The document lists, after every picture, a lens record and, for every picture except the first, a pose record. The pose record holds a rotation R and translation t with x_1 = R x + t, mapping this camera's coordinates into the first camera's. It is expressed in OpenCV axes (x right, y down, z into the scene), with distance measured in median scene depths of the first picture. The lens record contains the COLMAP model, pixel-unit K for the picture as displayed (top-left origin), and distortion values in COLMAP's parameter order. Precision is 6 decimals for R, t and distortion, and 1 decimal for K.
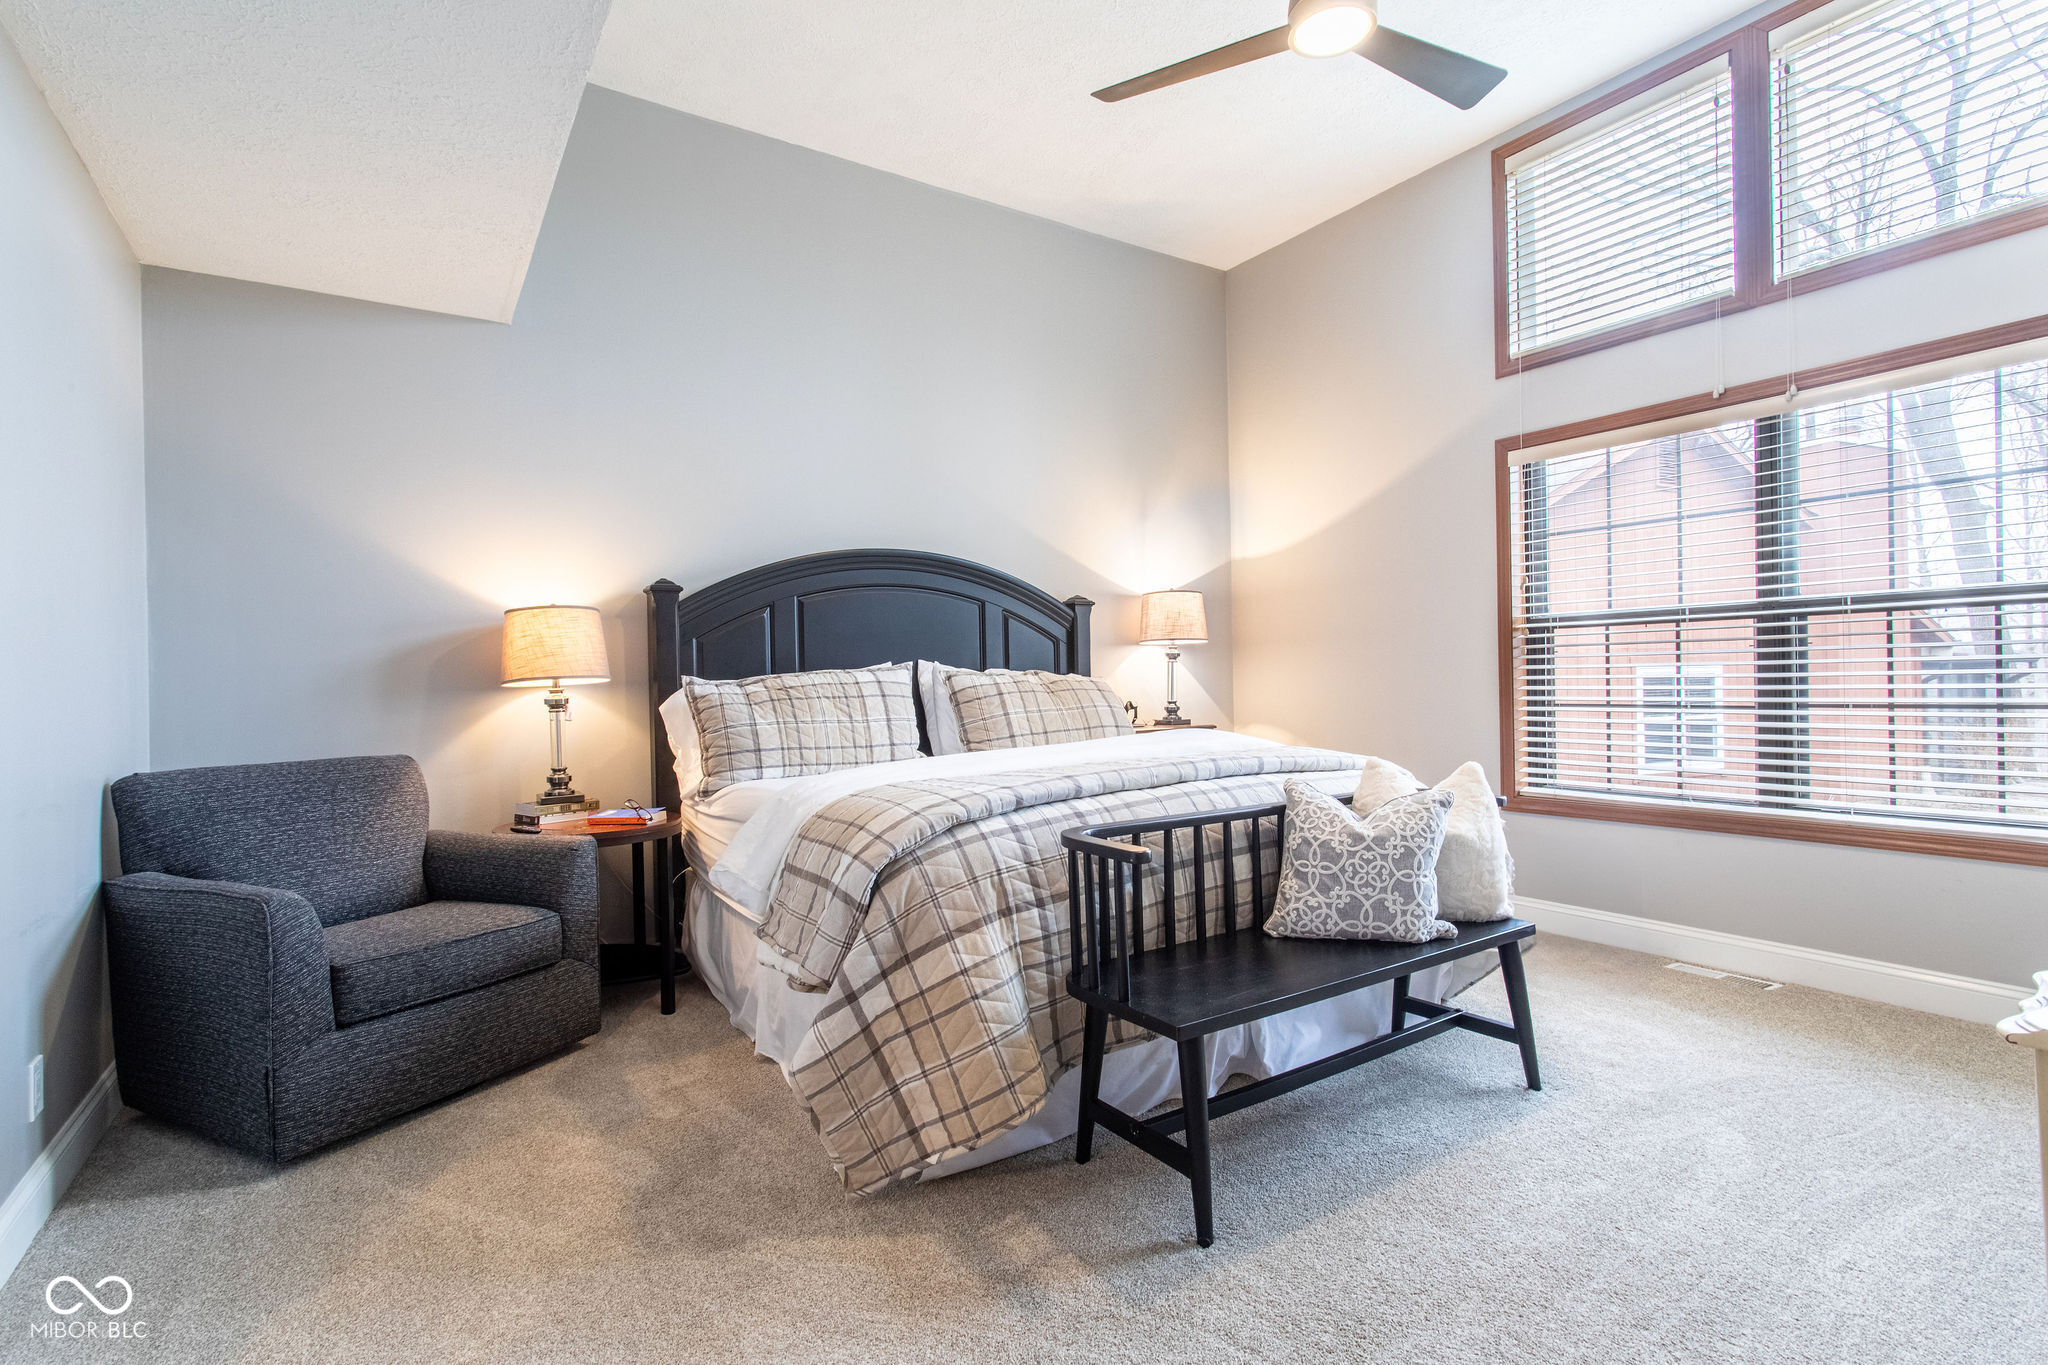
lens RADIAL K [[976.2, 0, 1015.8], [0, 976.2, 682.3], [0, 0, 1]] dist [-0.000218, 0.000821]
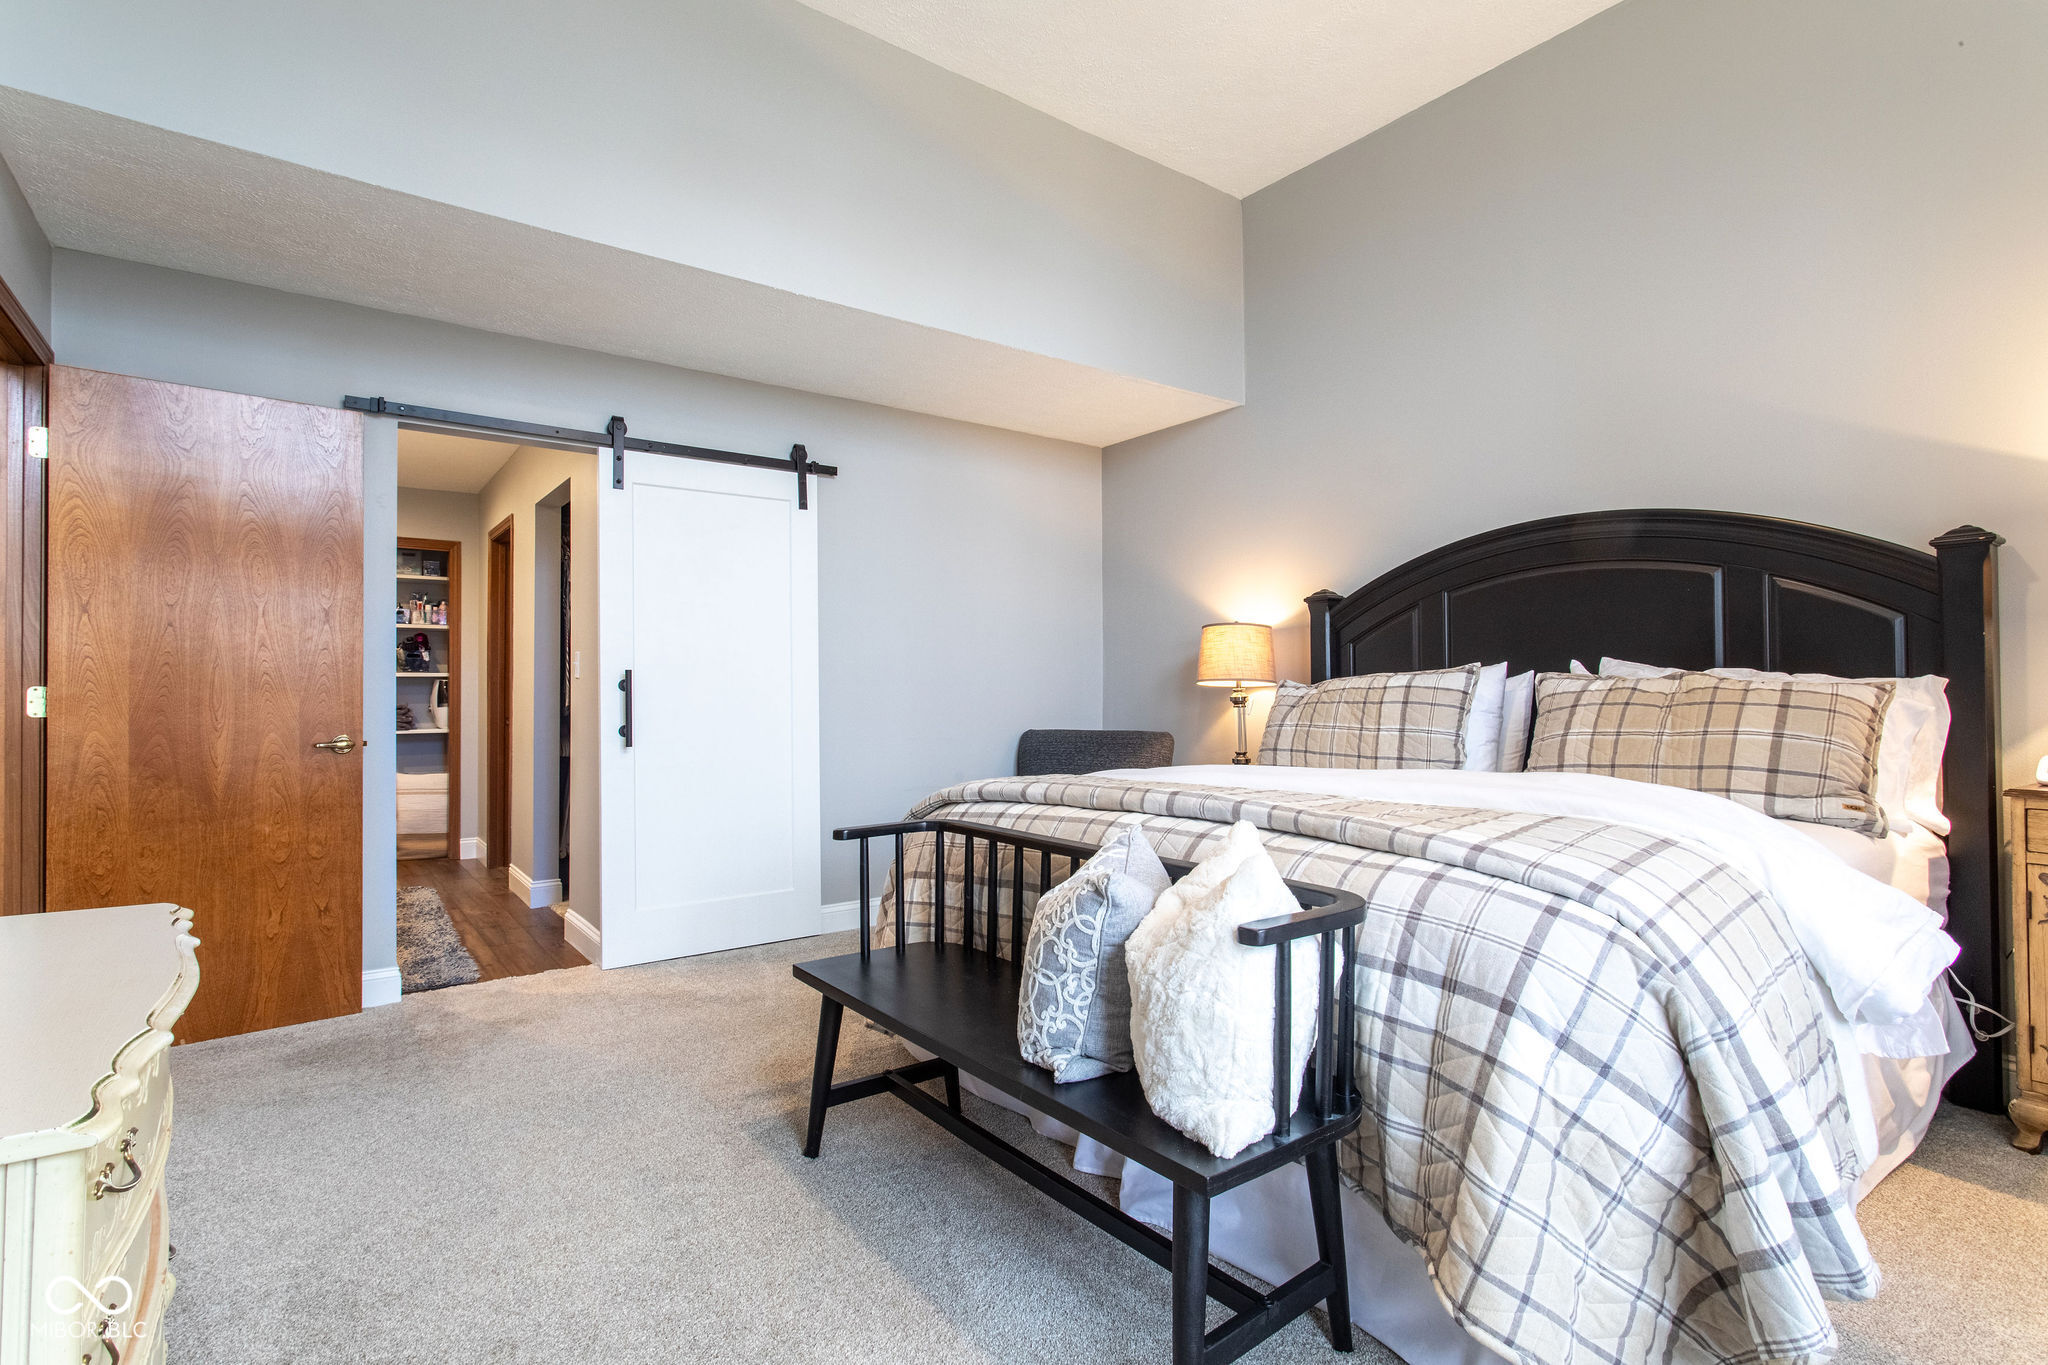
lens RADIAL K [[976.2, 0, 1015.8], [0, 976.2, 682.3], [0, 0, 1]] dist [-0.000218, 0.000821]
pose [[0.057826, 0.012395, -0.998250, 0.864640], [-0.002924, 0.999921, 0.012246, -0.018476], [0.998322, 0.002210, 0.057857, 0.723288]]
